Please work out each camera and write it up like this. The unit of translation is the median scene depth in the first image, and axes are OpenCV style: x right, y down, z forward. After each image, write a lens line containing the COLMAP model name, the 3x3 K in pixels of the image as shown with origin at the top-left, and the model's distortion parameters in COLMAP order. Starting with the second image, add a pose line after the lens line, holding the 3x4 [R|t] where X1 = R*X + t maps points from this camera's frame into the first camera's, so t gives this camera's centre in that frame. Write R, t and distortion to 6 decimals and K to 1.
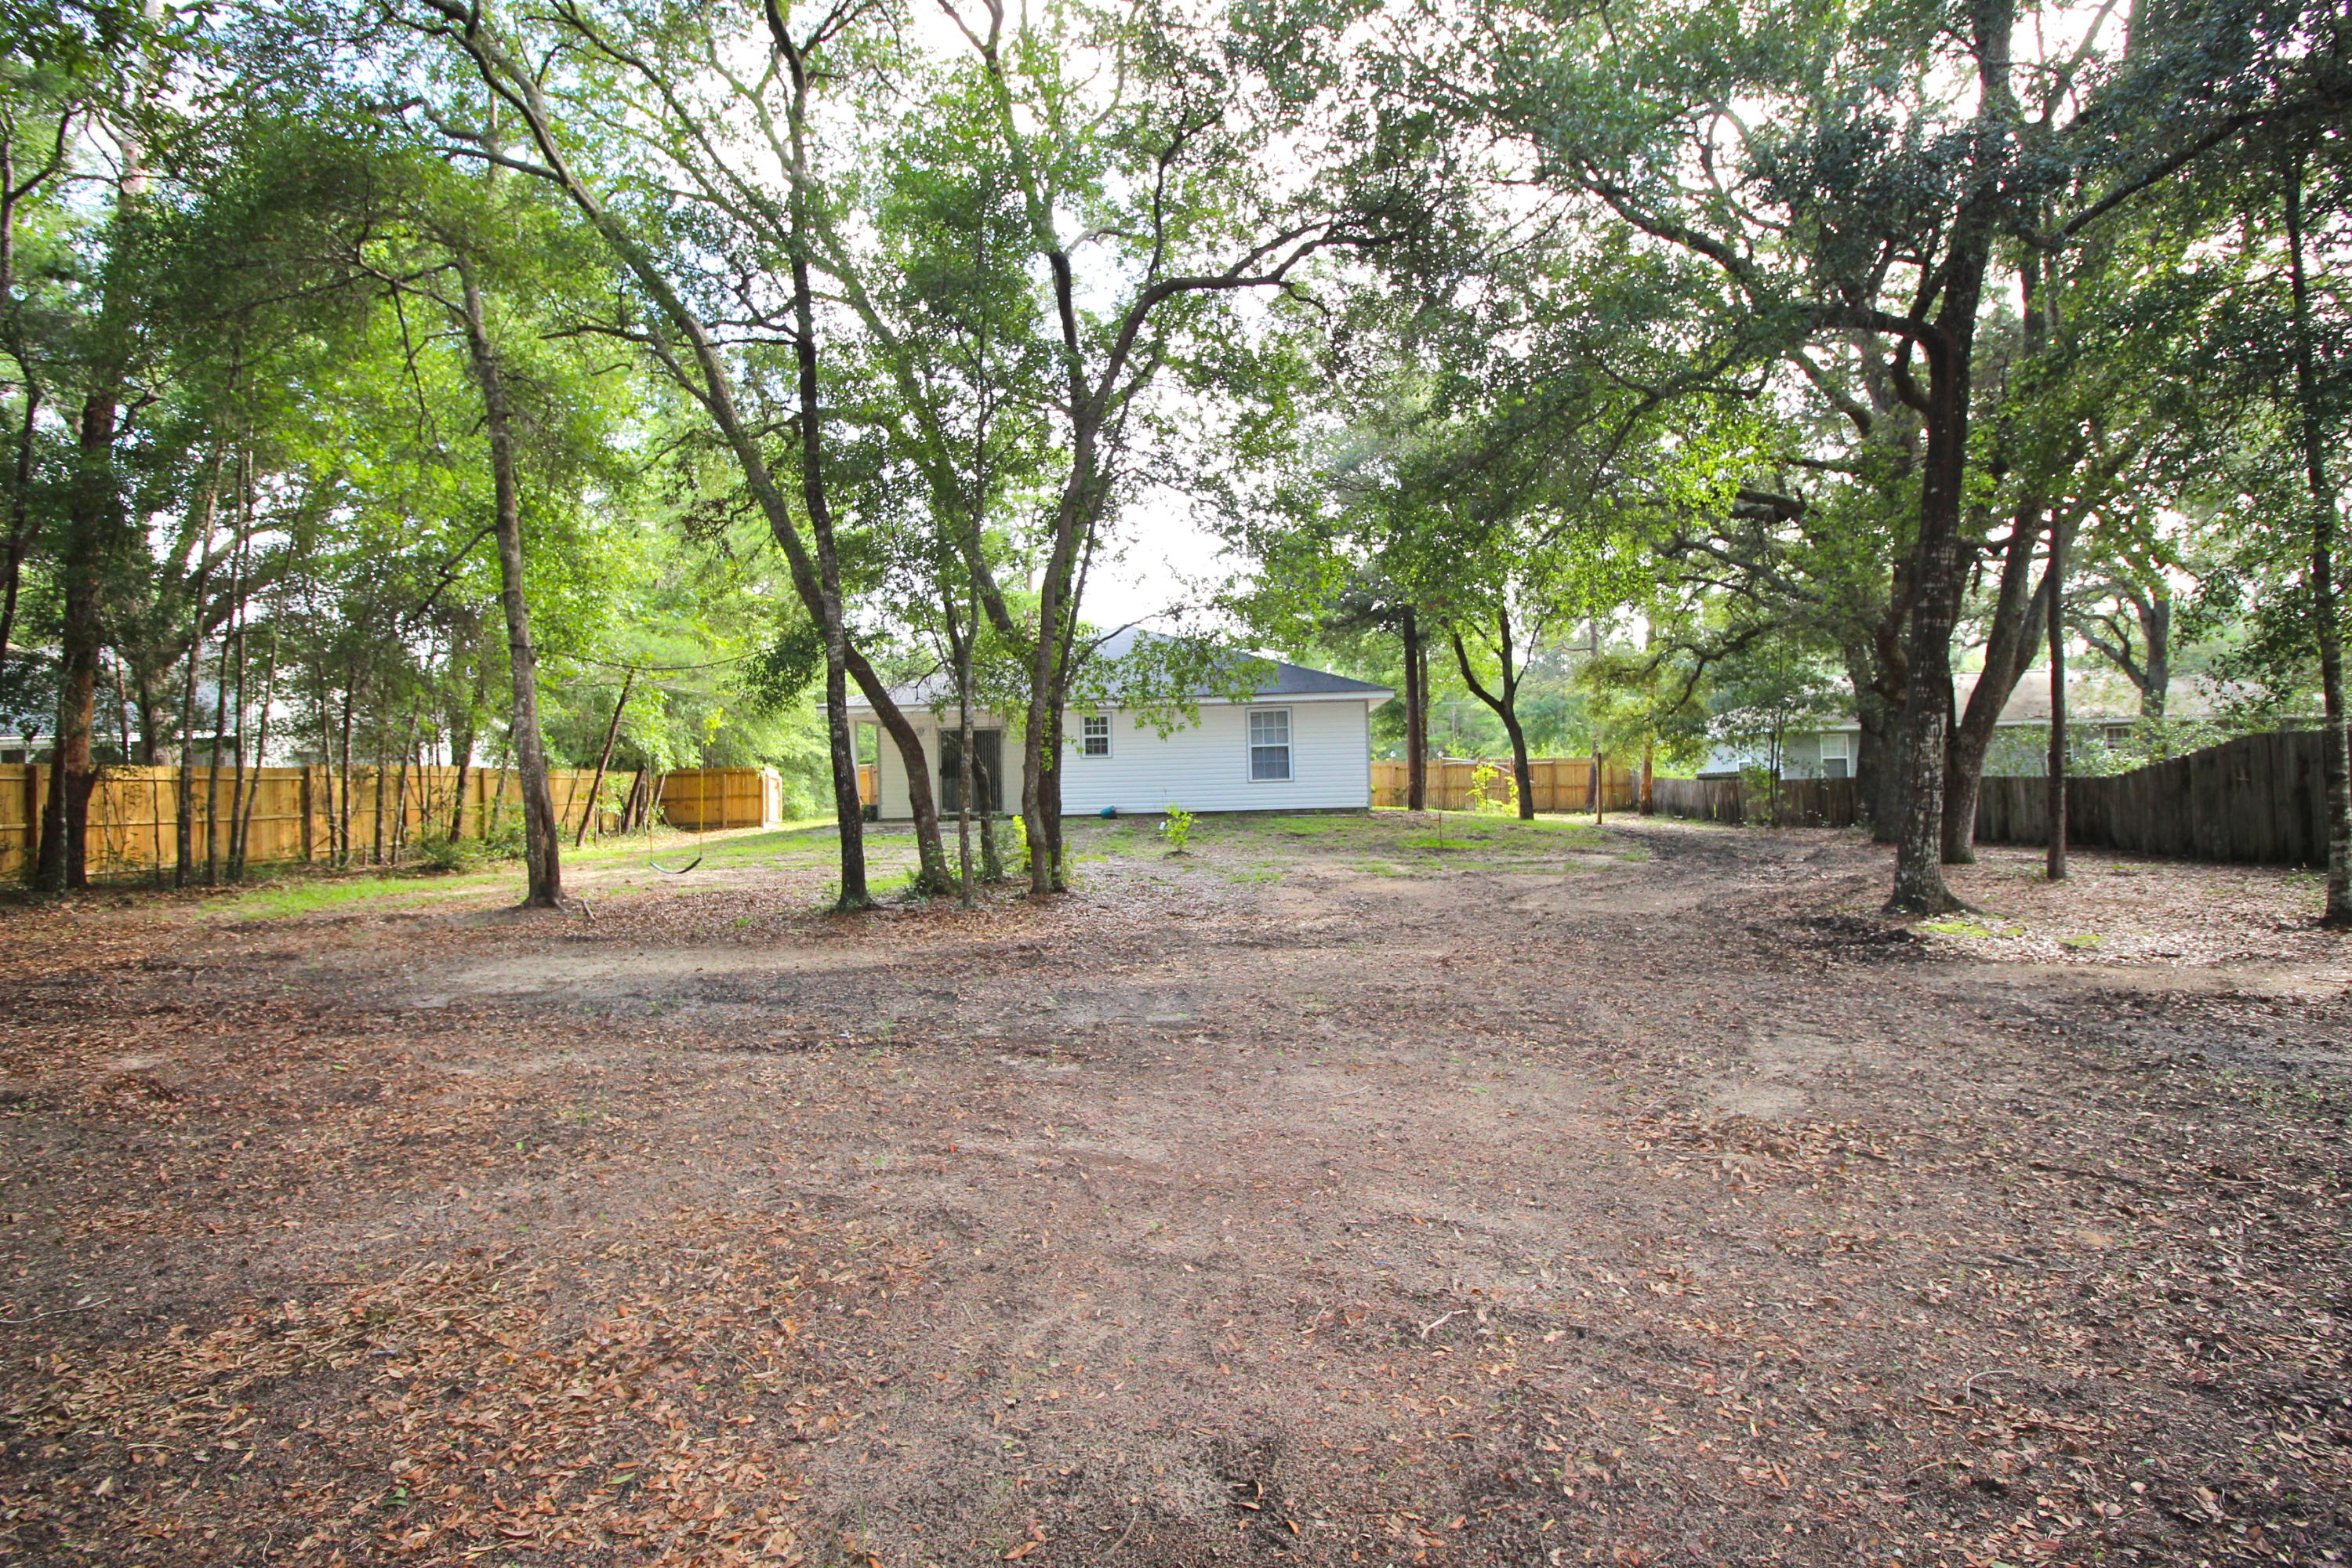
lens RADIAL K [[1128.0, 0, 1171.6], [0, 1128.0, 781.8], [0, 0, 1]] dist [-0.001504, -0.000242]
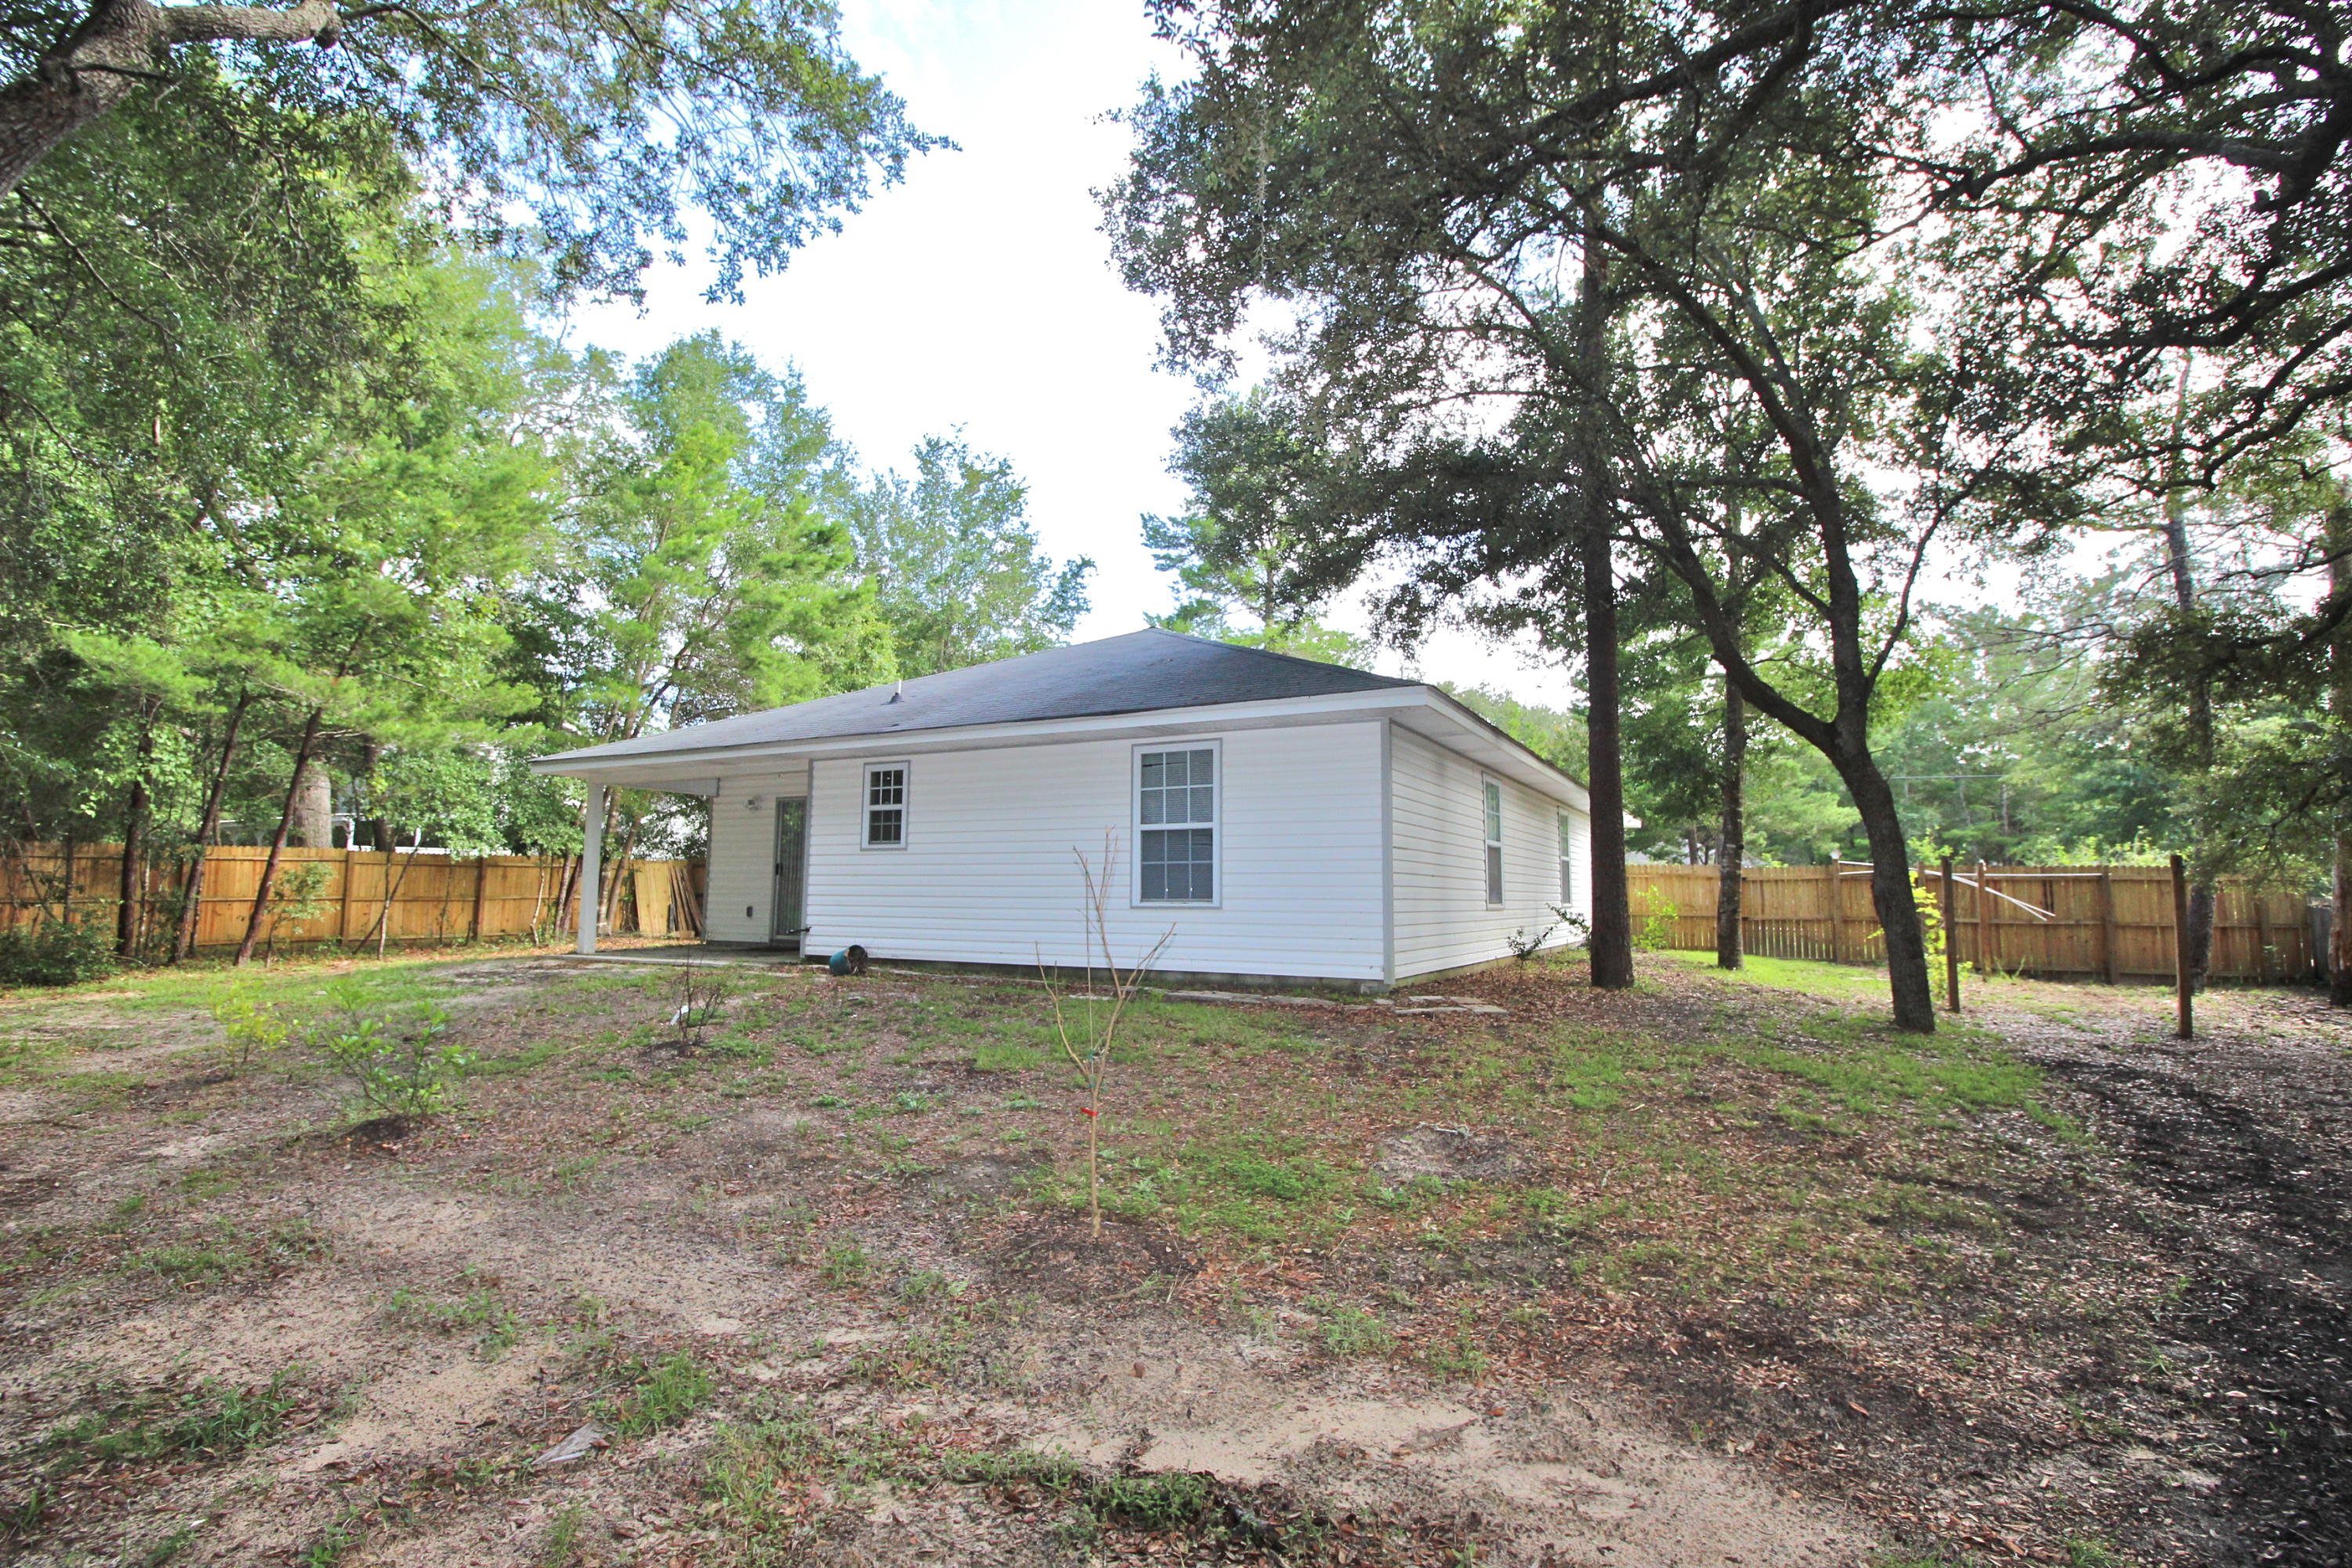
lens RADIAL K [[1128.0, 0, 1171.6], [0, 1128.0, 781.8], [0, 0, 1]] dist [-0.001504, -0.000242]
pose [[0.915903, -0.014567, -0.401135, 0.256763], [-0.018597, 0.996728, -0.078658, -0.014314], [0.400969, 0.079503, 0.912635, 0.584688]]
